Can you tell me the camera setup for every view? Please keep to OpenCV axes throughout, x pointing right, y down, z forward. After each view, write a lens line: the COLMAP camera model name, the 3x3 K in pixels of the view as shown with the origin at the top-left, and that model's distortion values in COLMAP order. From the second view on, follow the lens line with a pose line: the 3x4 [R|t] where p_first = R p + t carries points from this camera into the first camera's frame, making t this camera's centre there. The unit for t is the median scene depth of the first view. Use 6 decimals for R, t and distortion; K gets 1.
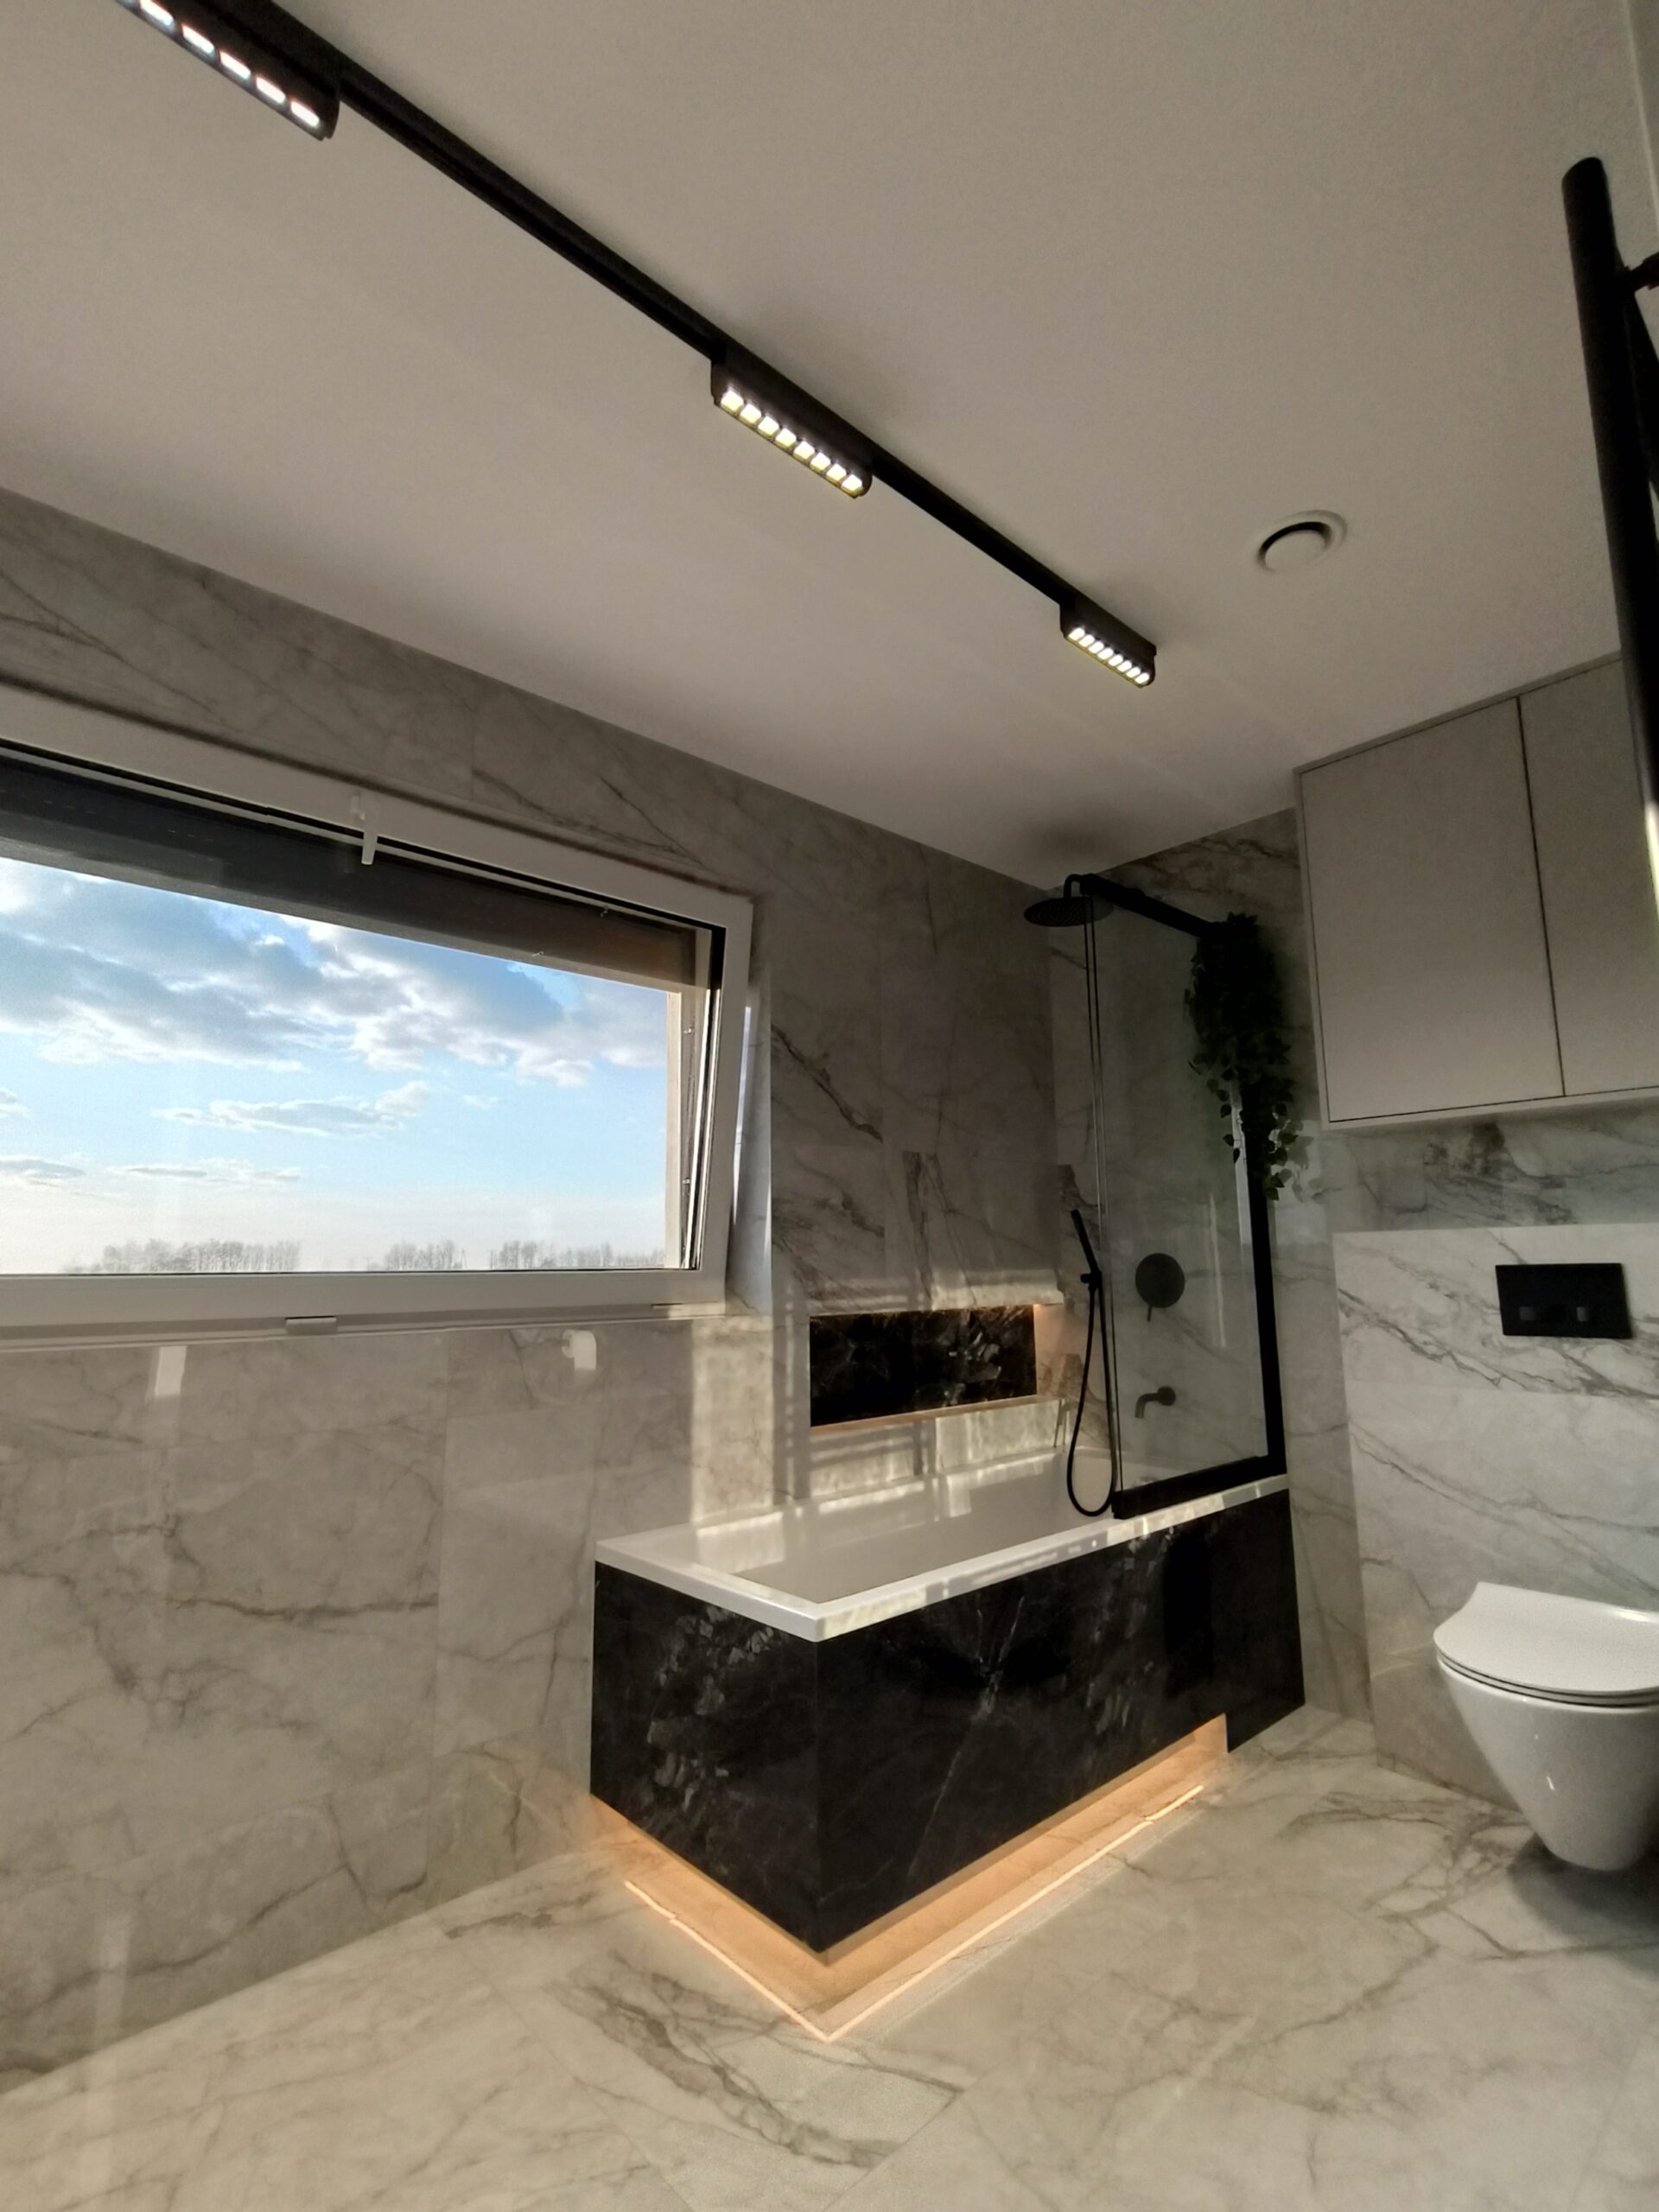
lens RADIAL K [[1040.1, 0, 817.8], [0, 1040.1, 1114.7], [0, 0, 1]] dist [-0.003119, 0.004862]
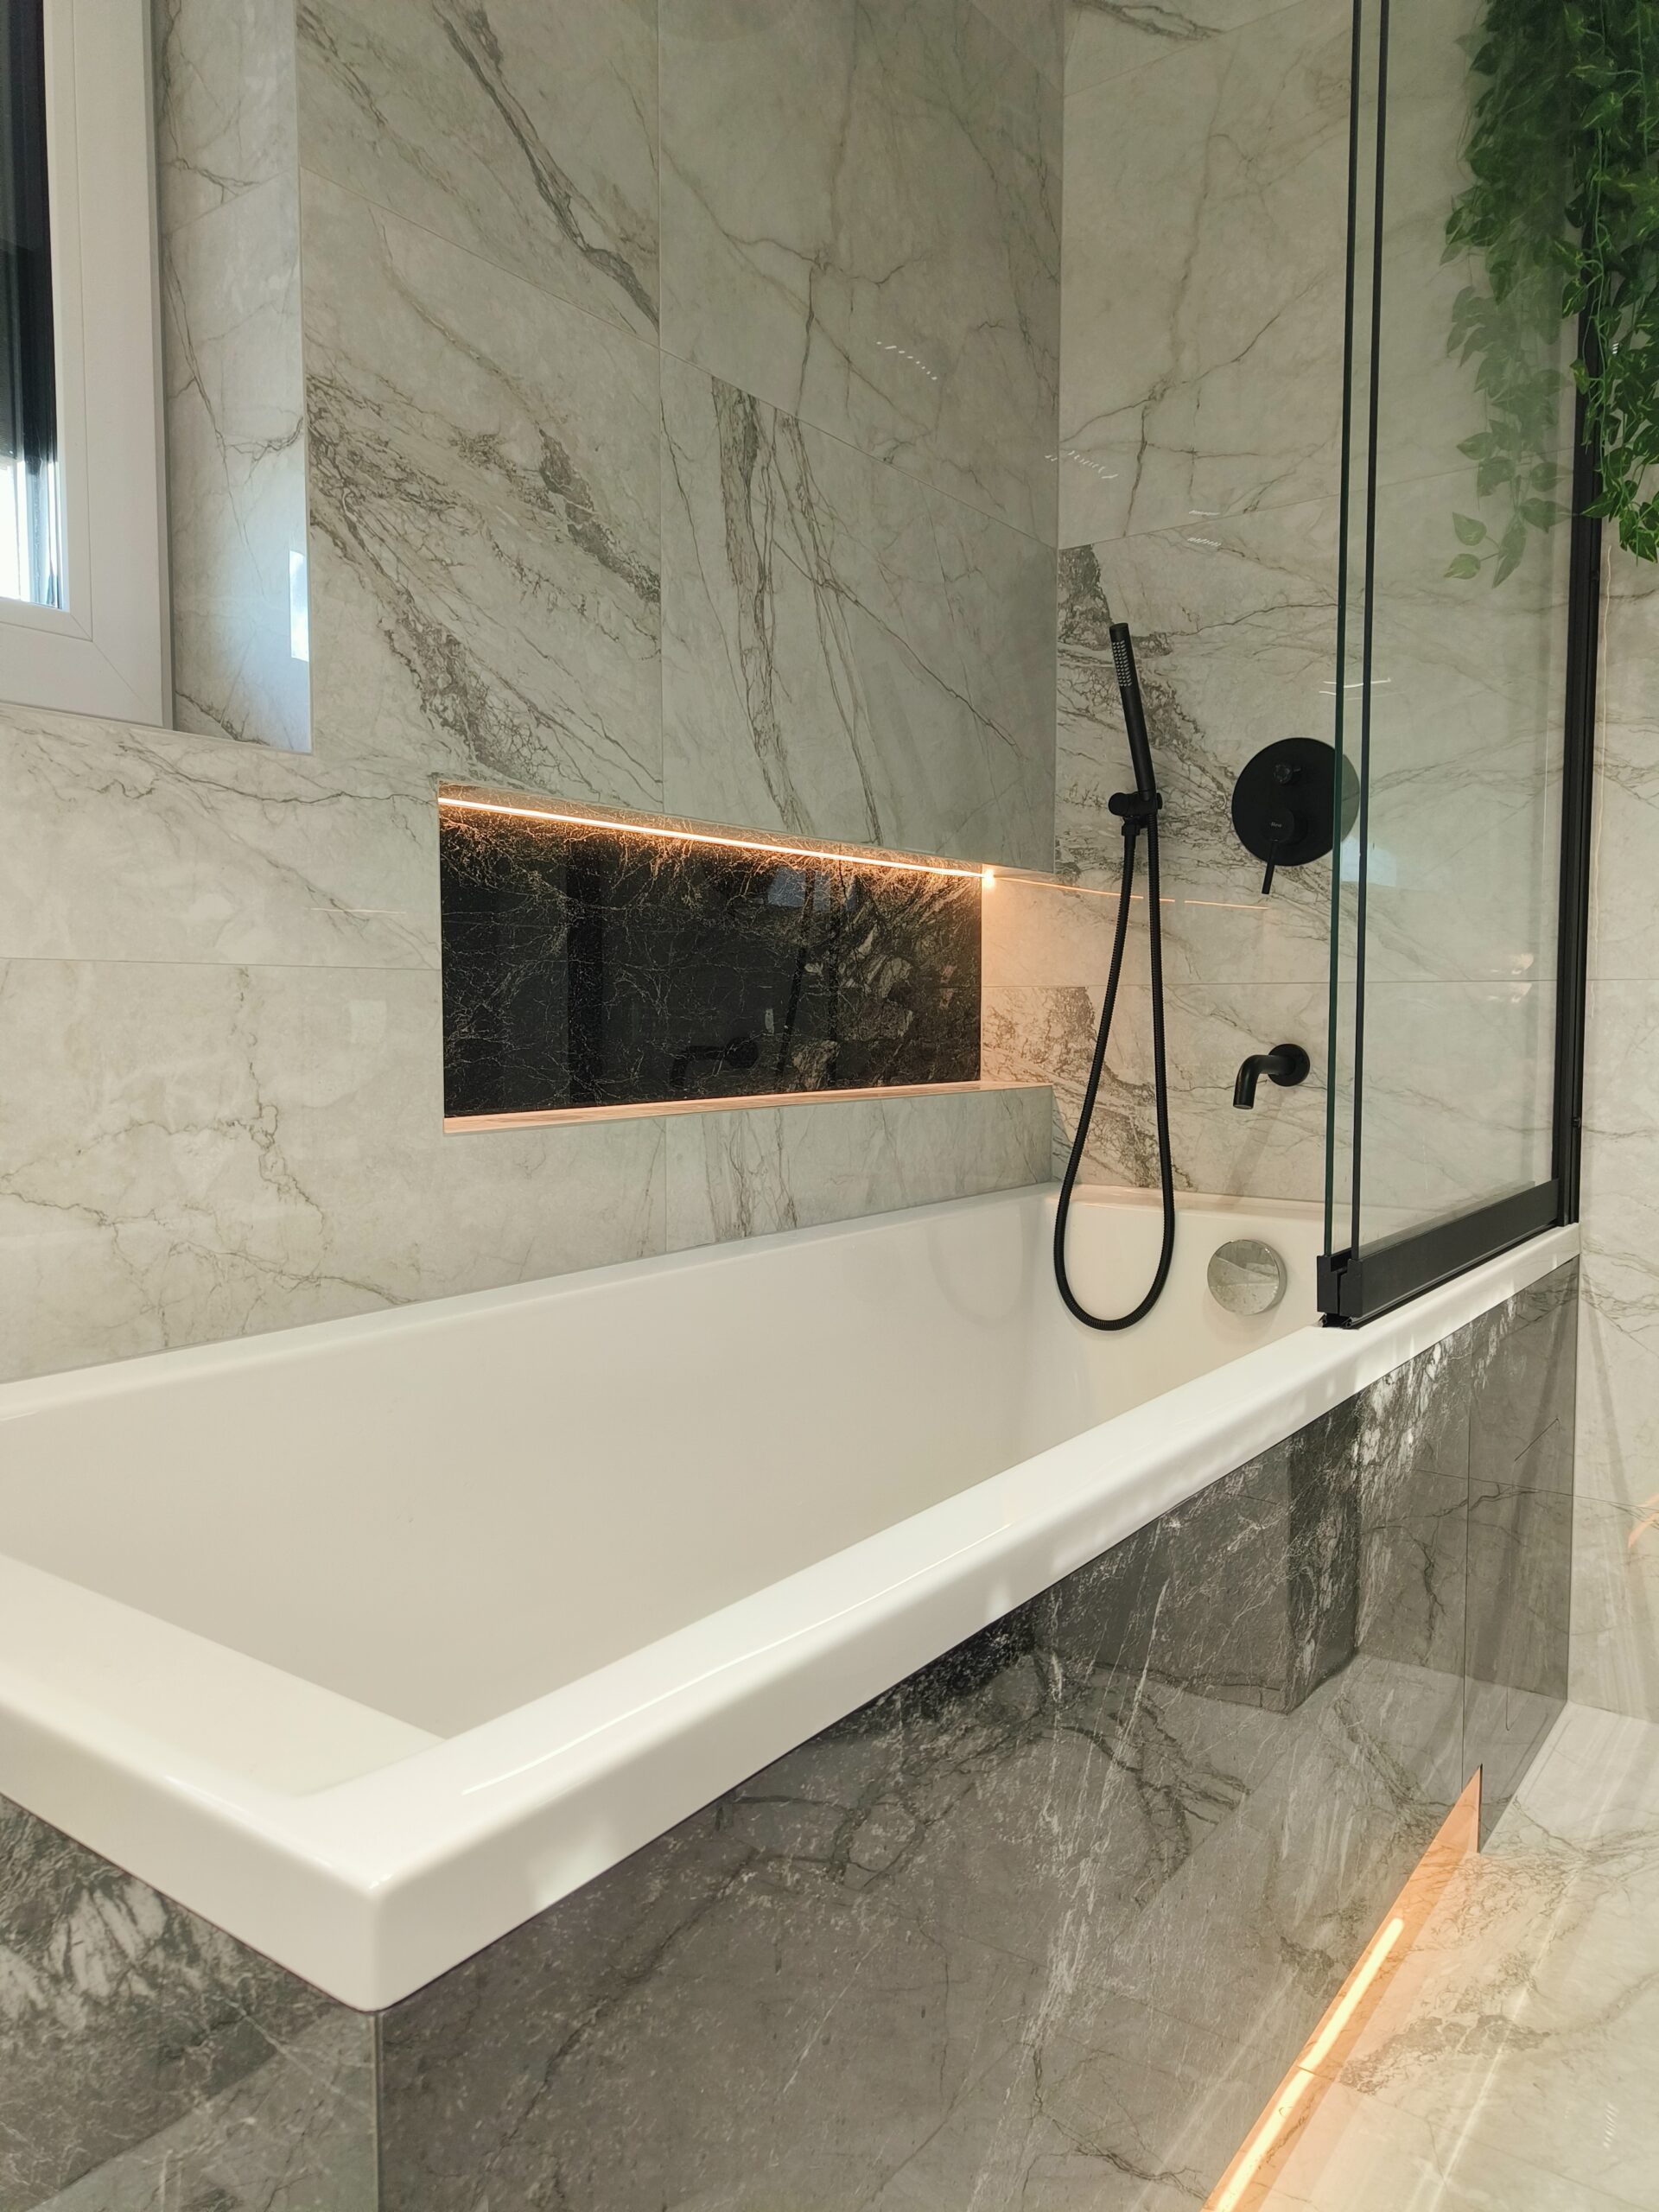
lens RADIAL K [[1534.8, 0, 829.5], [0, 1534.8, 1106.0], [0, 0, 1]] dist [0.004946, 0.002630]
pose [[0.978158, -0.001272, 0.207859, 0.014054], [-0.042049, 0.978096, 0.203865, 0.220449], [-0.203565, -0.208152, 0.956679, 0.561687]]
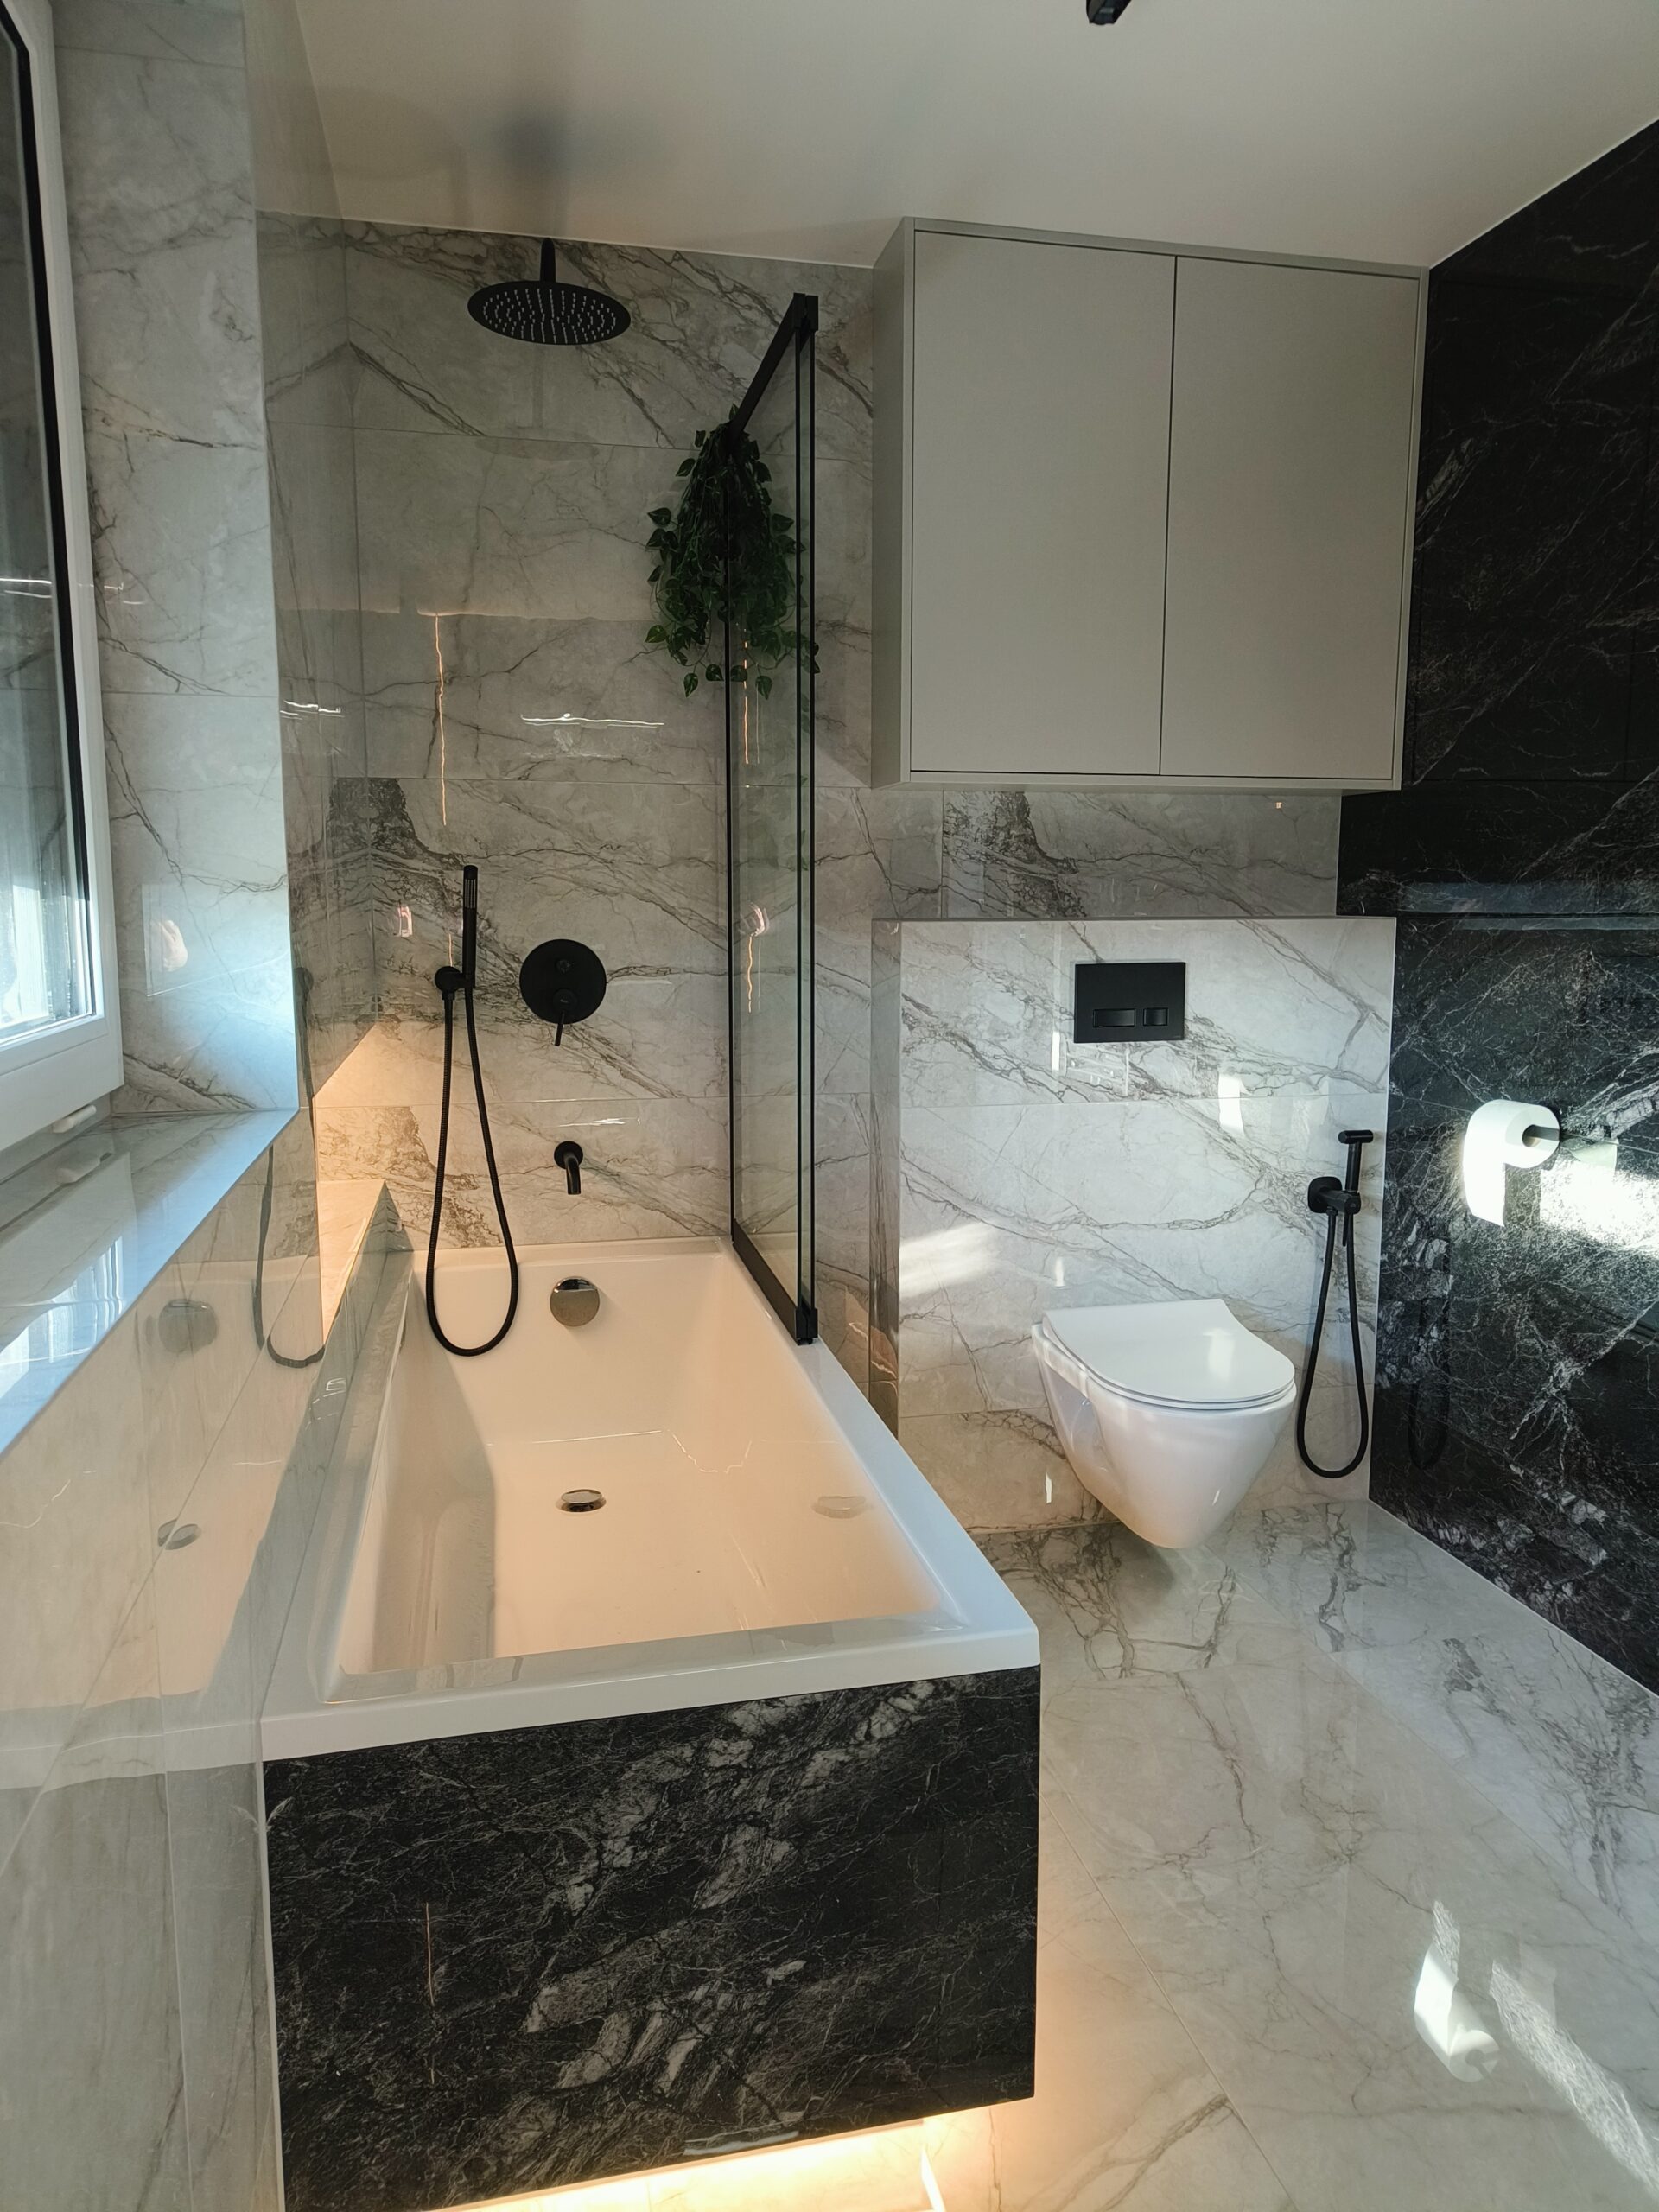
lens RADIAL K [[1530.4, 0, 829.5], [0, 1530.4, 1106.0], [0, 0, 1]] dist [0.020249, -0.007844]
pose [[0.485556, -0.111201, 0.867104, -0.571020], [-0.136415, 0.970088, 0.200797, 0.030448], [-0.863497, -0.215784, 0.455863, 0.567215]]
